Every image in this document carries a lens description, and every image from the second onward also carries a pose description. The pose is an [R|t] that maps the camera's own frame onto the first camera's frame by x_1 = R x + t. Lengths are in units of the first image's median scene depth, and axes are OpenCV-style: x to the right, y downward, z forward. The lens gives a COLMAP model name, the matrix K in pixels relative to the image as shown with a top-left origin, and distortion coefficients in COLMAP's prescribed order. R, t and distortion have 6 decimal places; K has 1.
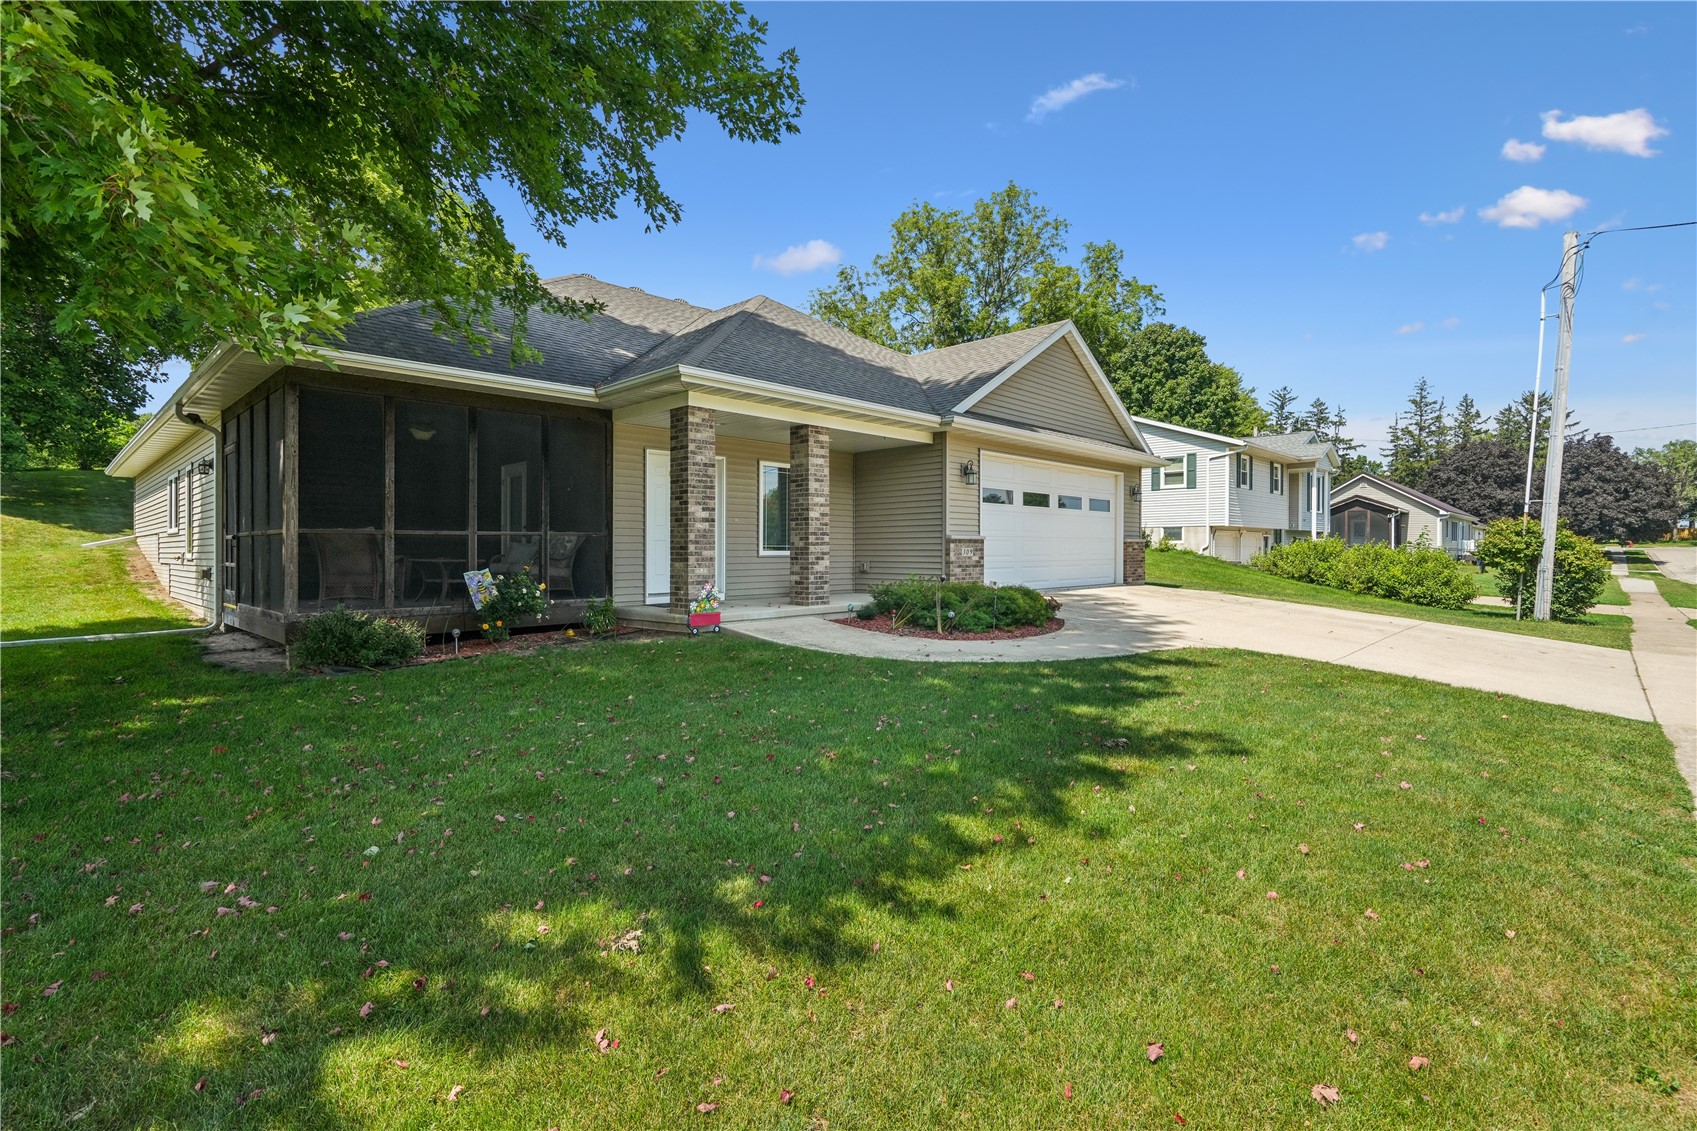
lens RADIAL K [[778.3, 0, 848.5], [0, 778.3, 565.5], [0, 0, 1]] dist [0.000369, -0.000007]
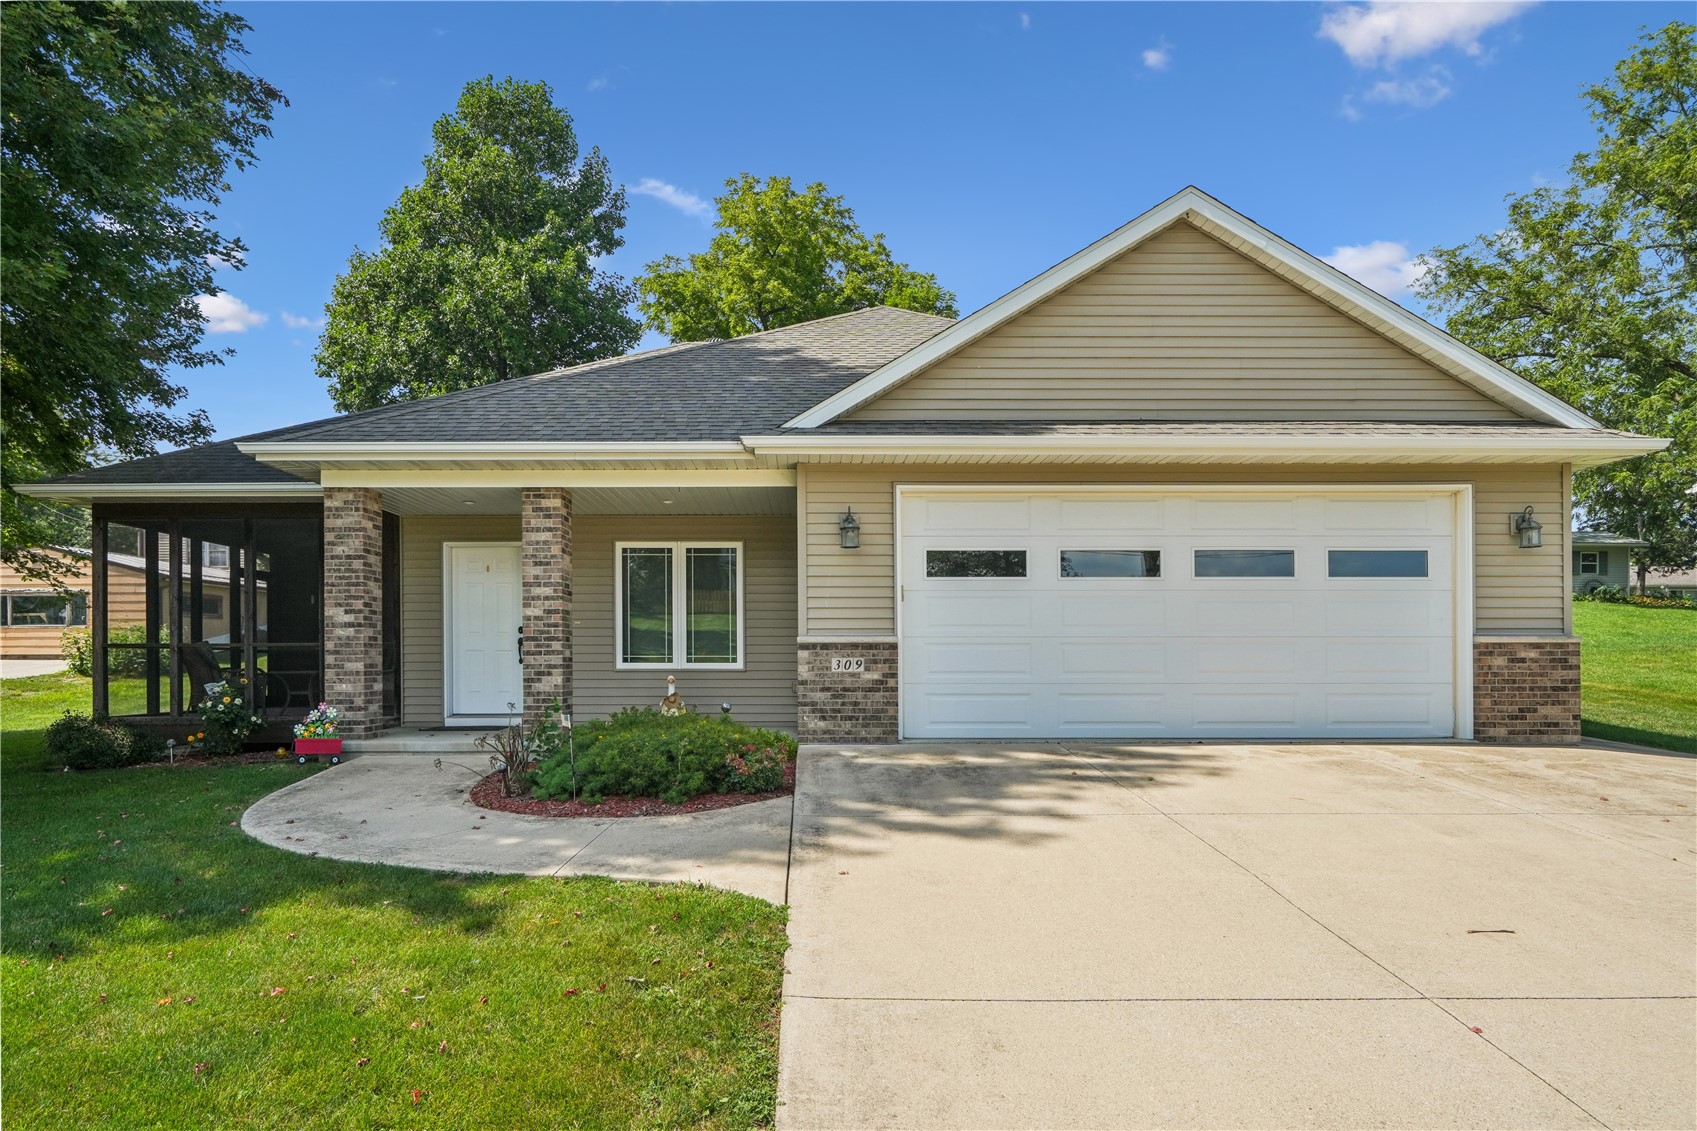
lens RADIAL K [[928.4, 0, 848.4], [0, 928.4, 673.6], [0, 0, 1]] dist [-0.001052, 0.000699]
pose [[0.691337, 0.009099, -0.722475, 0.760767], [-0.014915, 0.999887, -0.001680, -0.011837], [0.722378, 0.011937, 0.691395, 0.611960]]
